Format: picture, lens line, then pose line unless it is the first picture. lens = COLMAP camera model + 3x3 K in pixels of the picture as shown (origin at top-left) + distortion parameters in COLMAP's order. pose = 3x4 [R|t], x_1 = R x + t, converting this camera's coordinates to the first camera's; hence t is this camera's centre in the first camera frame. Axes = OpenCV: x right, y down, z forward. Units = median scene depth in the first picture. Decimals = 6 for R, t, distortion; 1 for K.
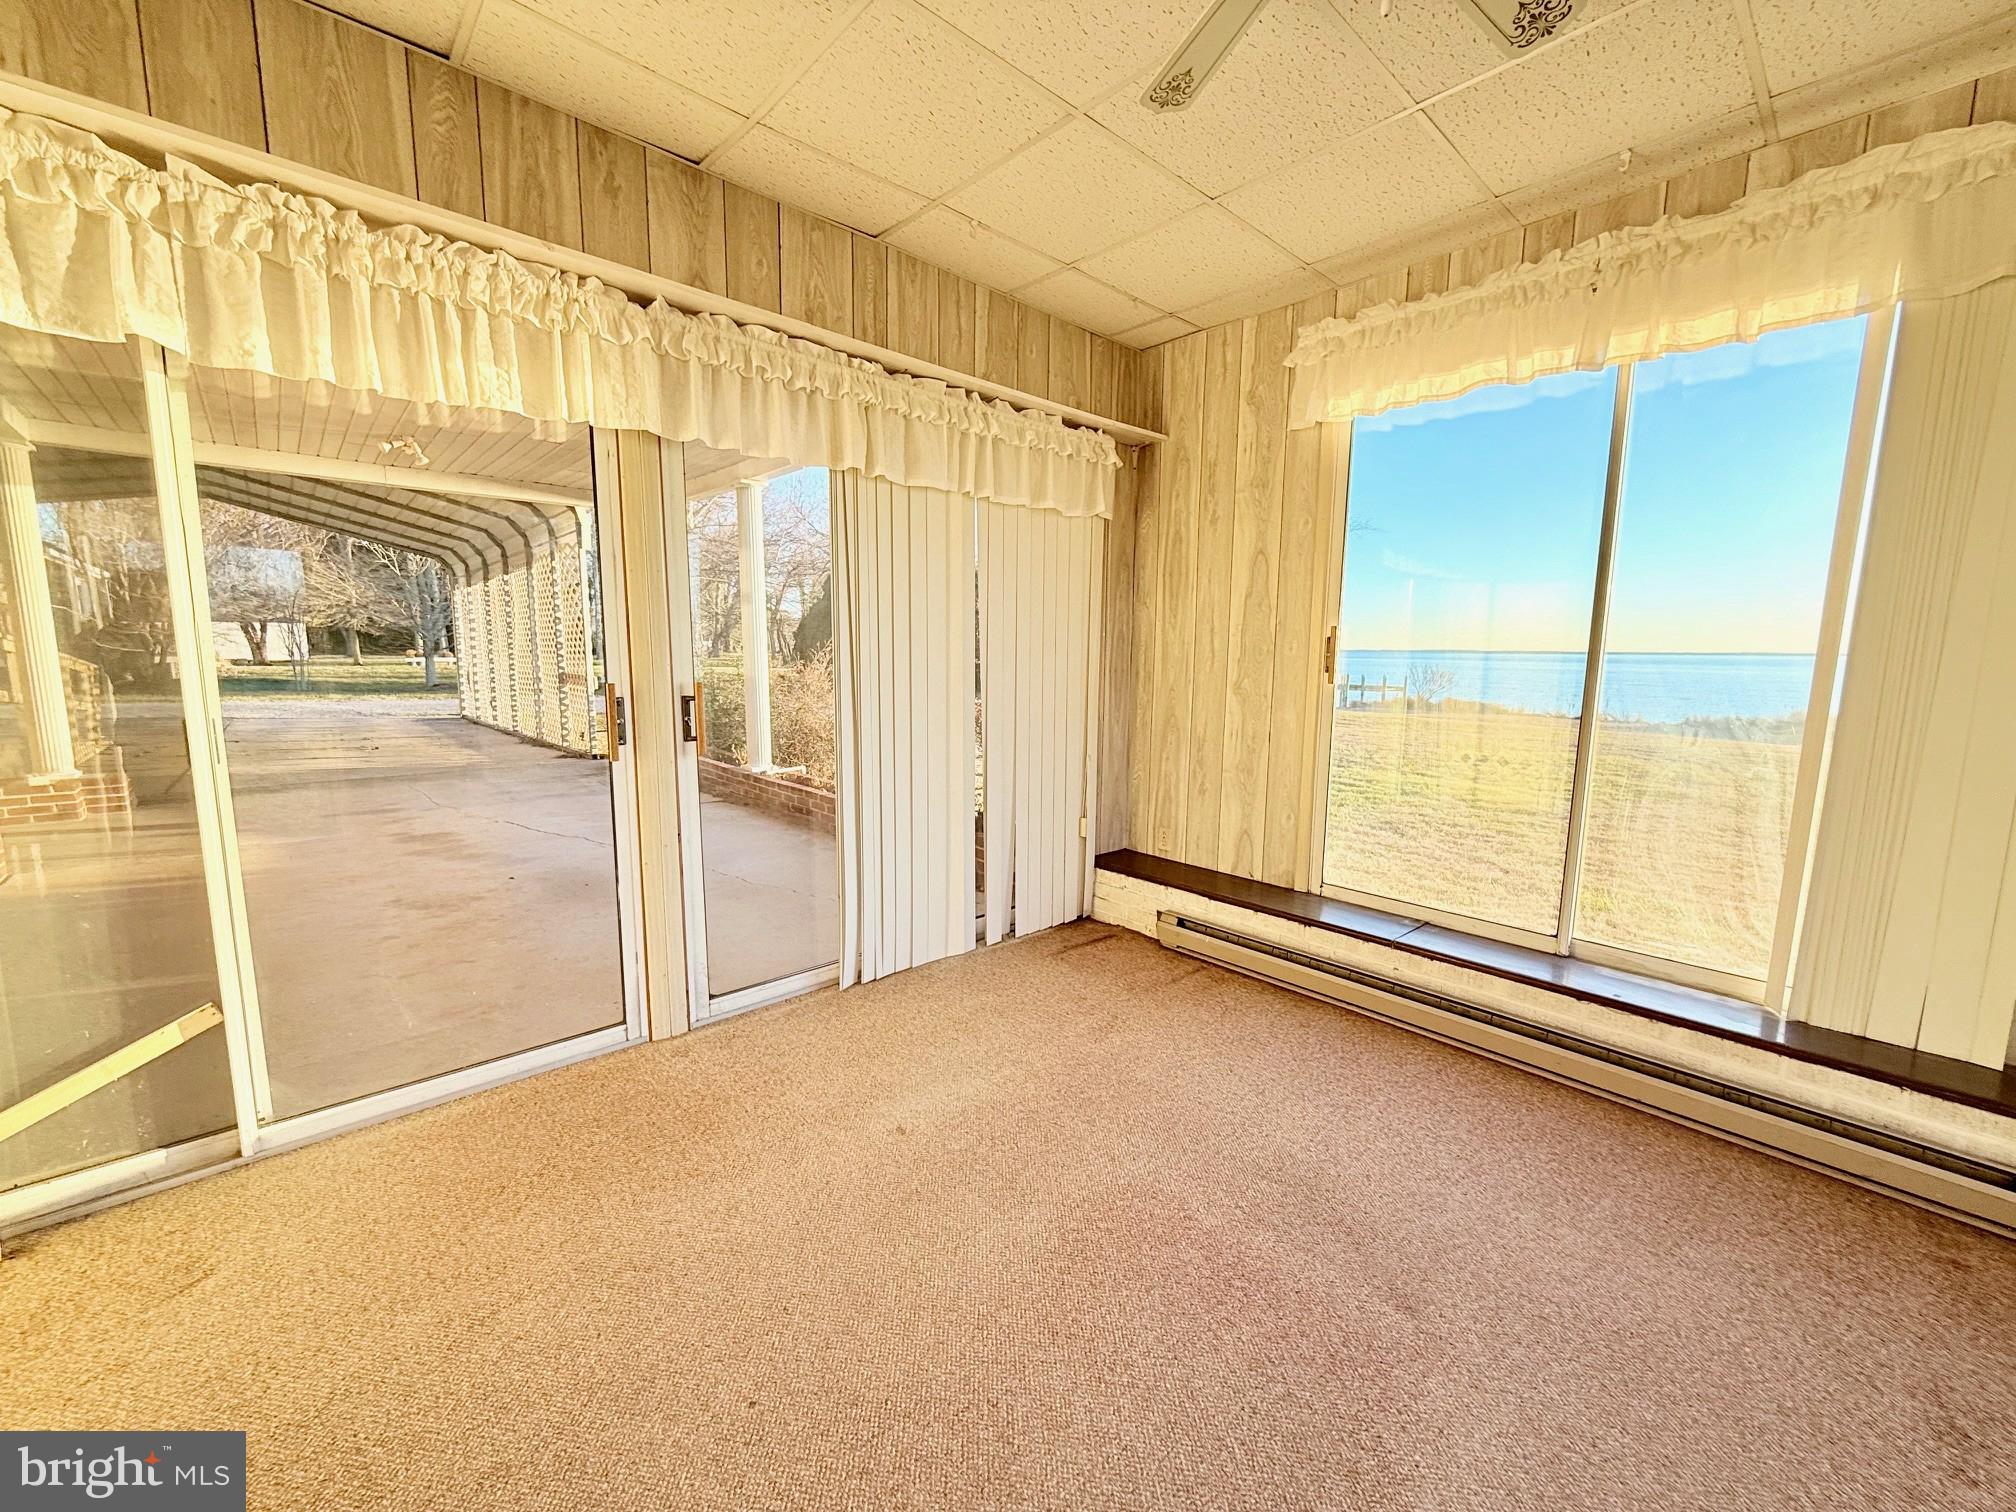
lens RADIAL K [[796.9, 0, 1012.4], [0, 796.9, 759.0], [0, 0, 1]] dist [-0.001821, -0.000130]
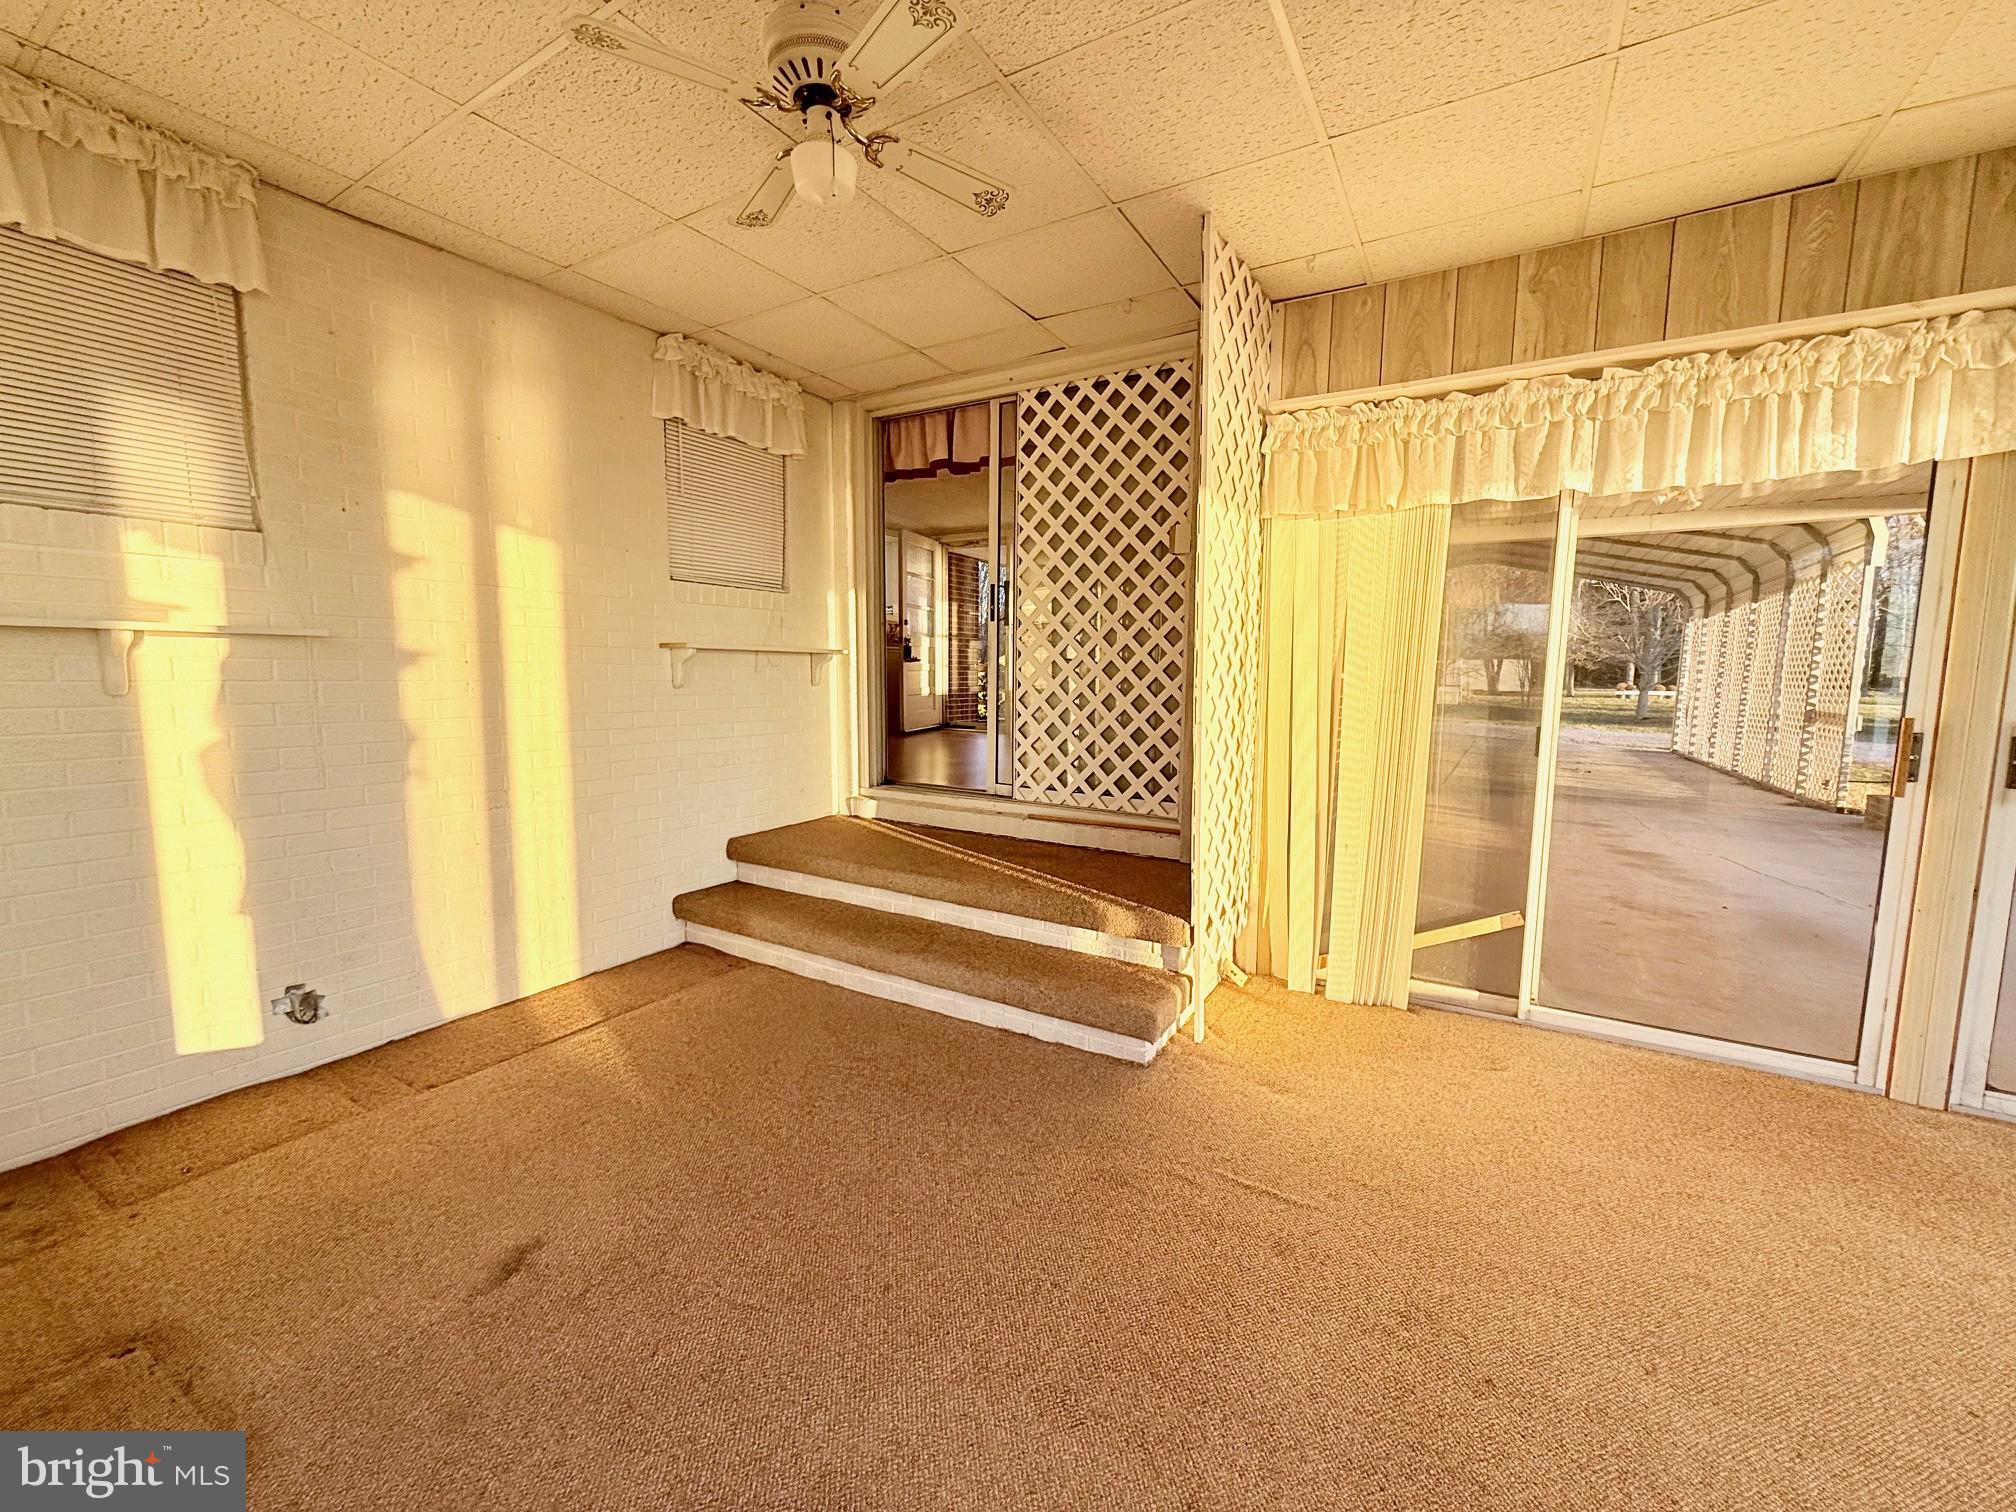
lens RADIAL K [[796.9, 0, 1014.4], [0, 796.9, 757.2], [0, 0, 1]] dist [-0.001821, -0.000130]
pose [[0.277867, 0.095795, -0.955831, 0.142650], [-0.136944, 0.988803, 0.059288, 0.049838], [0.950808, 0.114421, 0.287874, -0.356675]]
